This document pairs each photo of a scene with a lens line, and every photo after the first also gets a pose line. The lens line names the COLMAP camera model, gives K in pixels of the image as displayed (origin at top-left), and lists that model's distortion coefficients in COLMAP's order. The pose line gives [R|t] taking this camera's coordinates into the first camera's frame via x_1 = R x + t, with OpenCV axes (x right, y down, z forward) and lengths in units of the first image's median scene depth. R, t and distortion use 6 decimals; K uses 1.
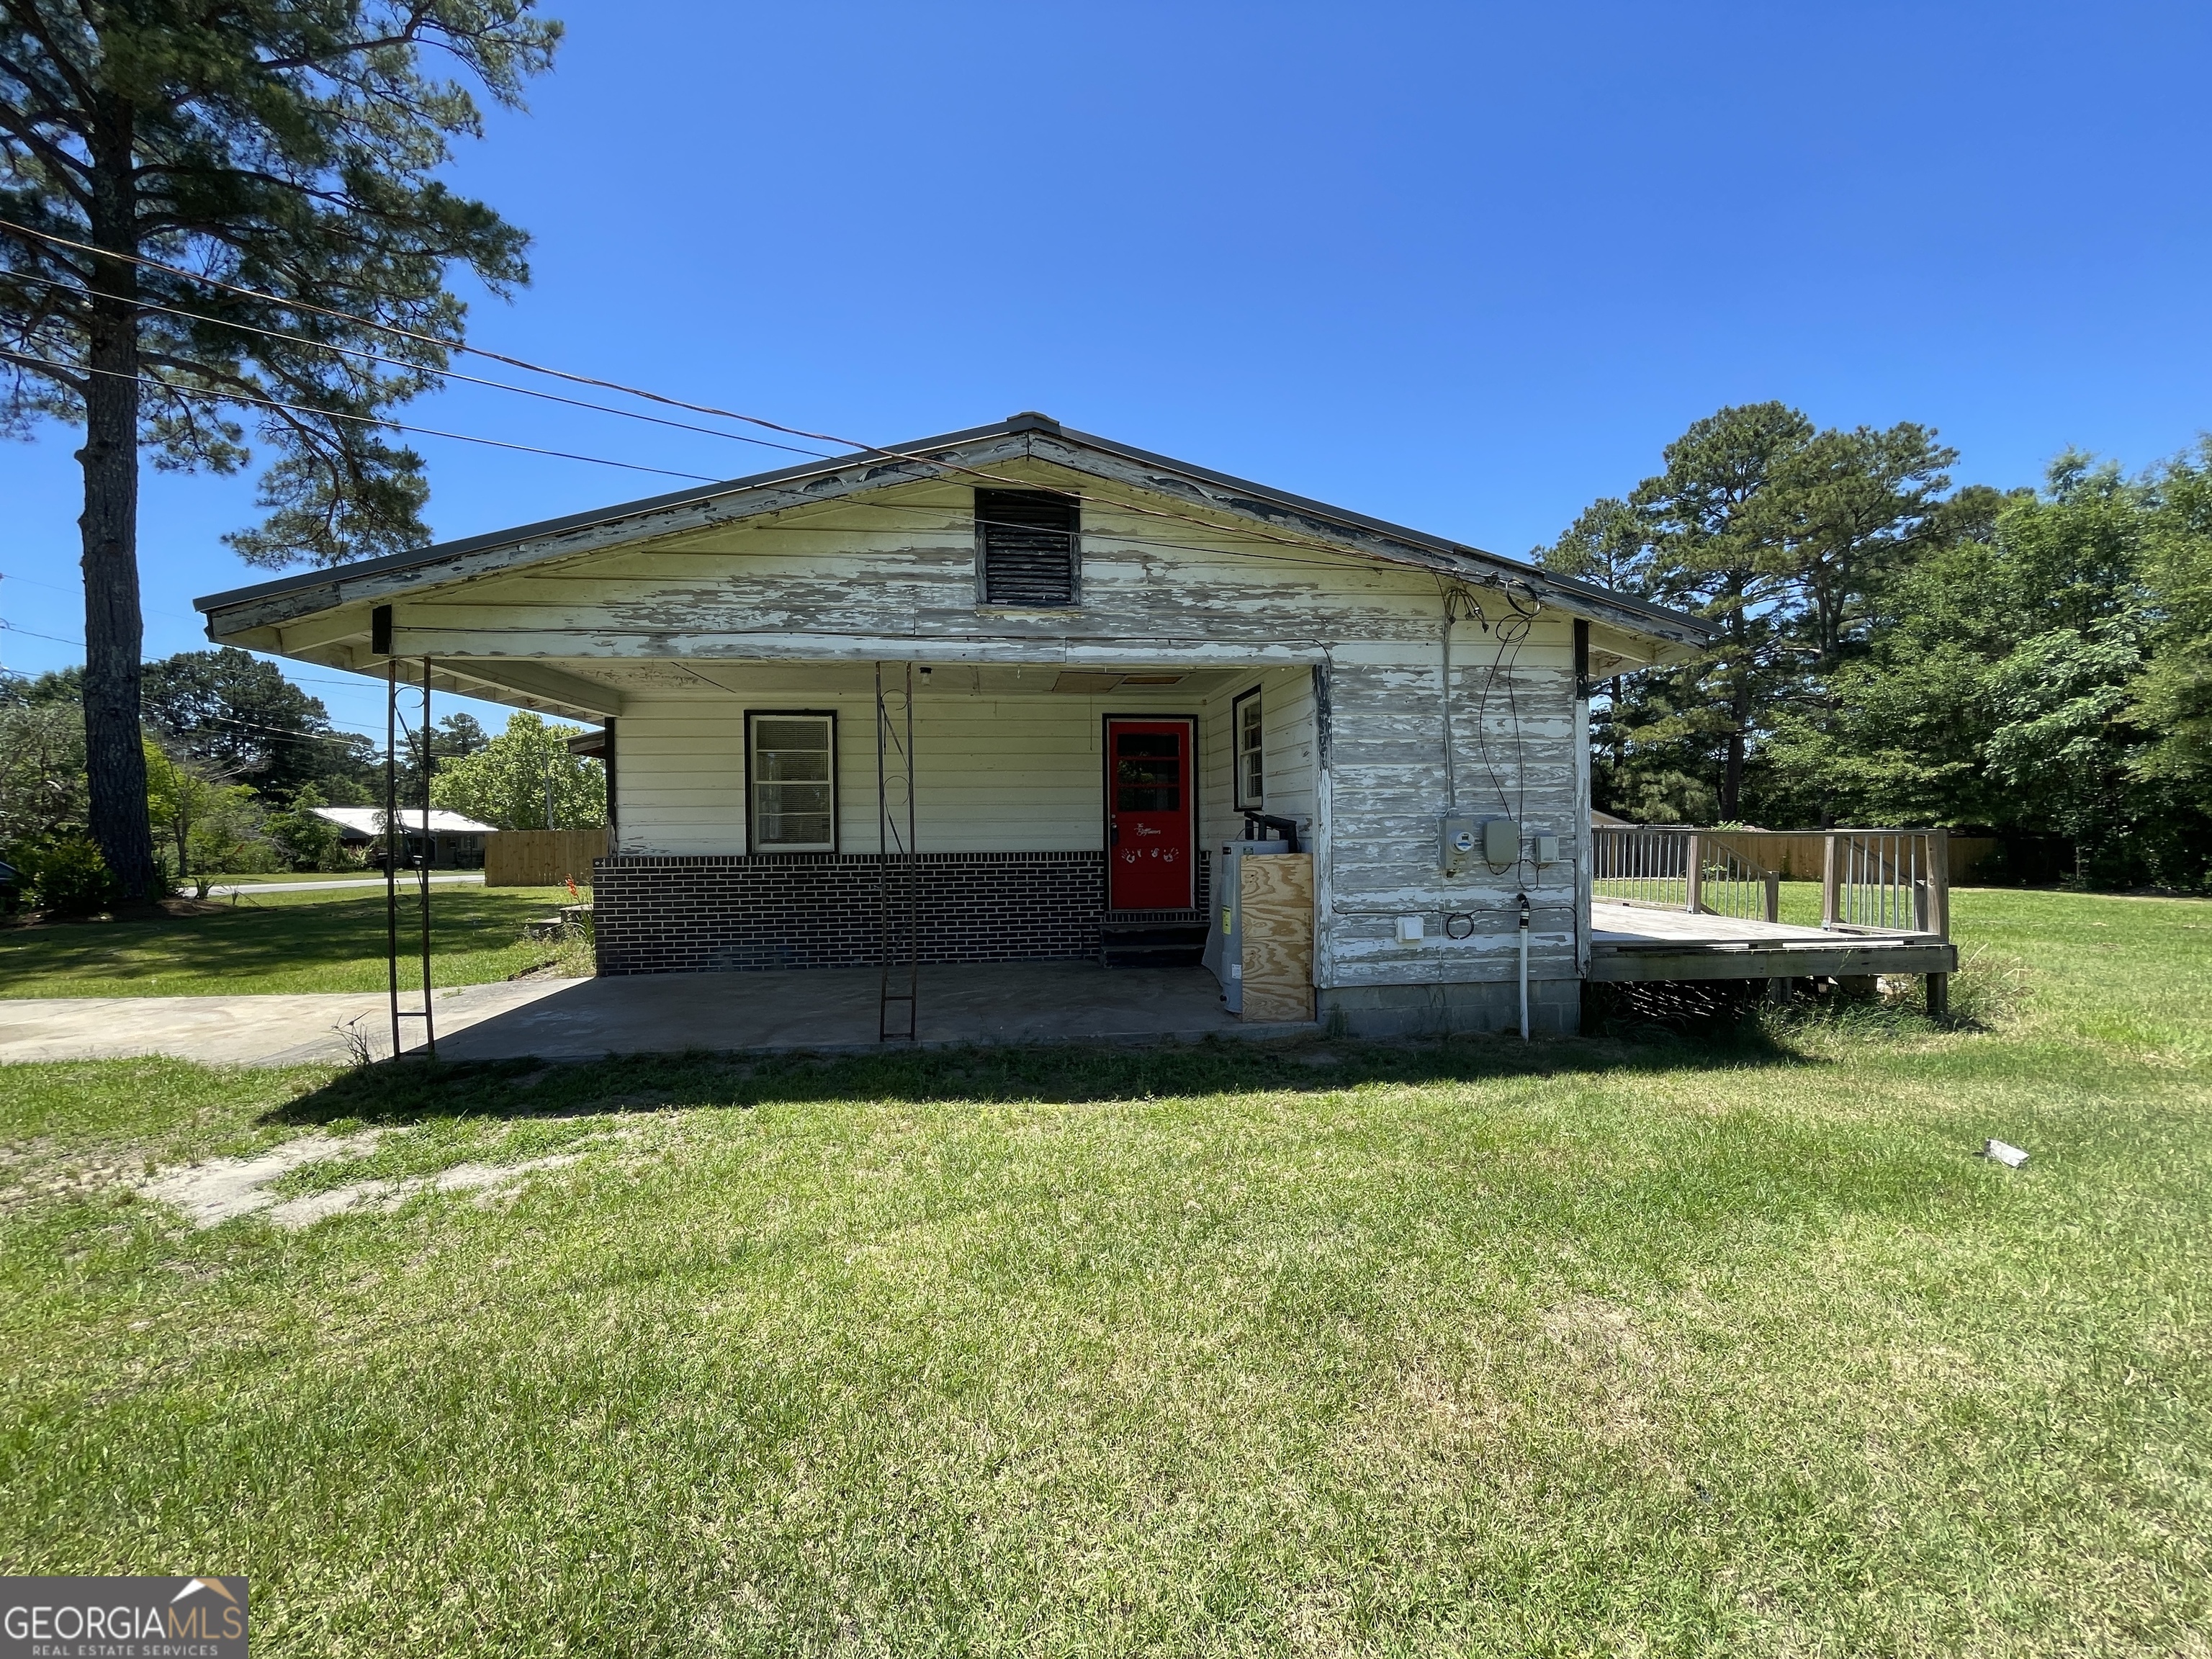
lens RADIAL K [[902.3, 0, 1102.2], [0, 902.3, 835.3], [0, 0, 1]] dist [-0.004053, -0.000311]
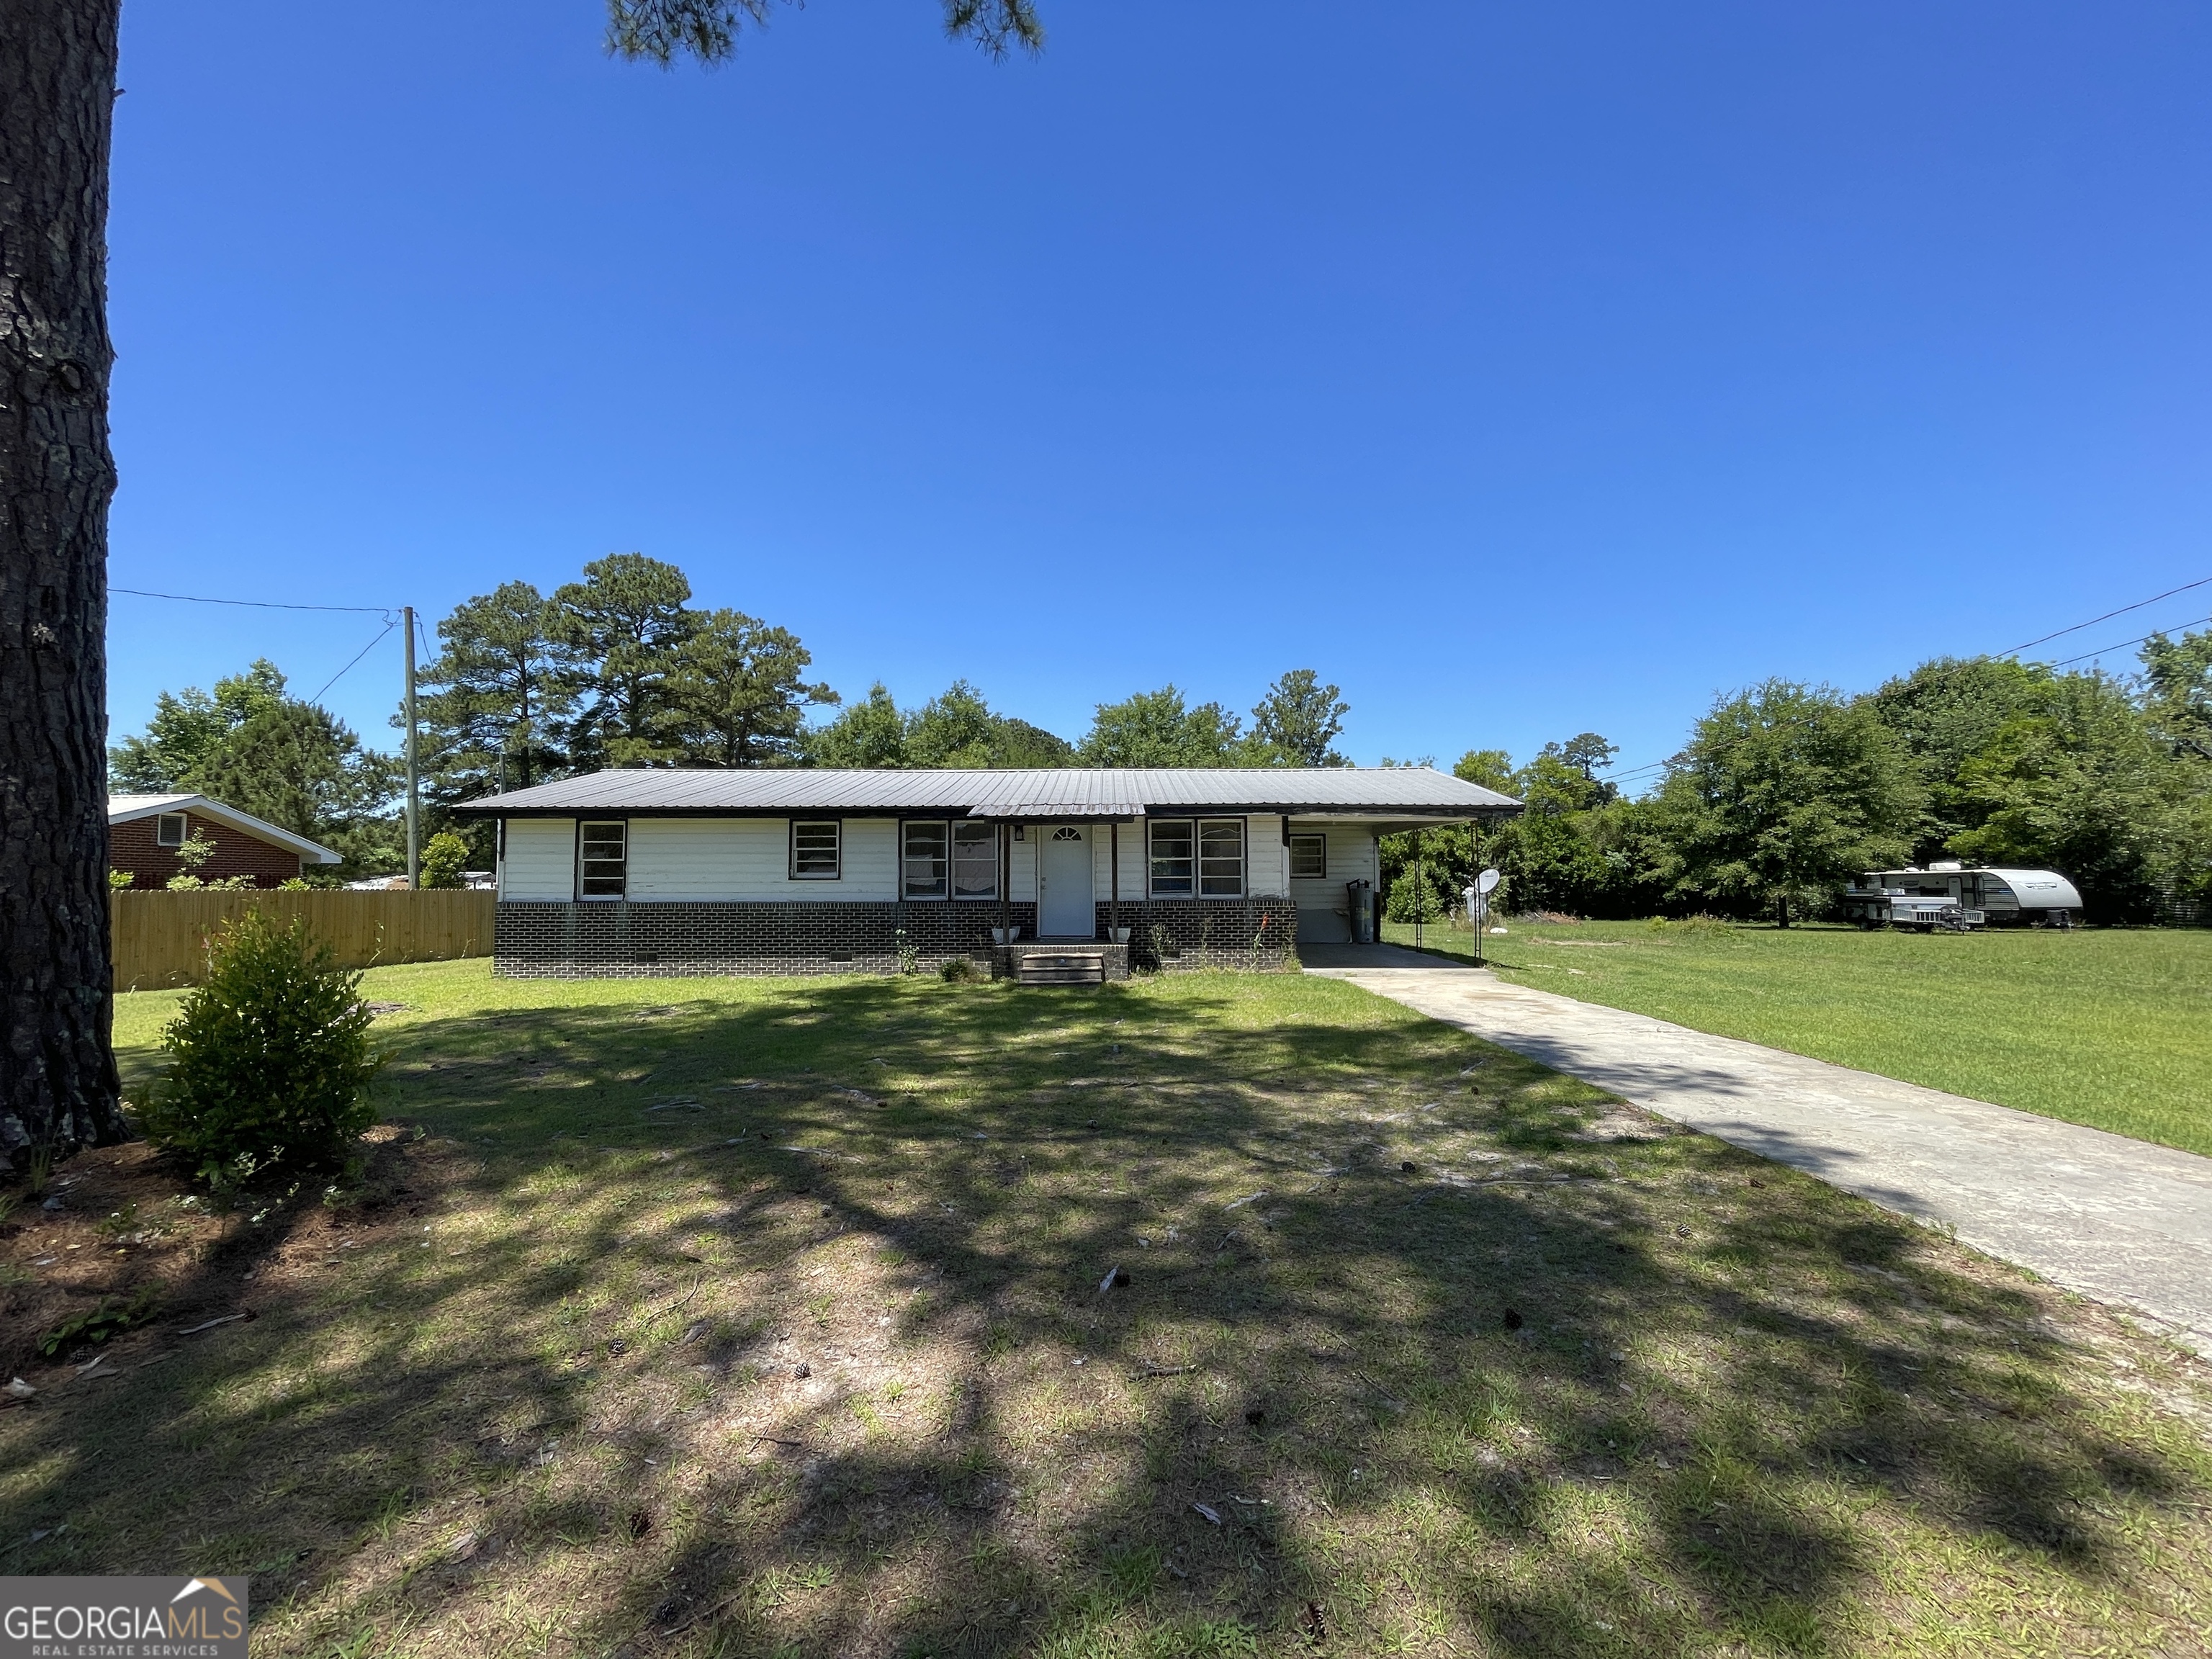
lens RADIAL K [[902.3, 0, 1107.8], [0, 902.3, 839.6], [0, 0, 1]] dist [-0.004053, -0.000311]
pose [[0.128312, 0.055837, 0.990161, -0.528751], [0.014873, 0.998193, -0.058217, 0.000787], [-0.991622, 0.022197, 0.127250, 0.254992]]
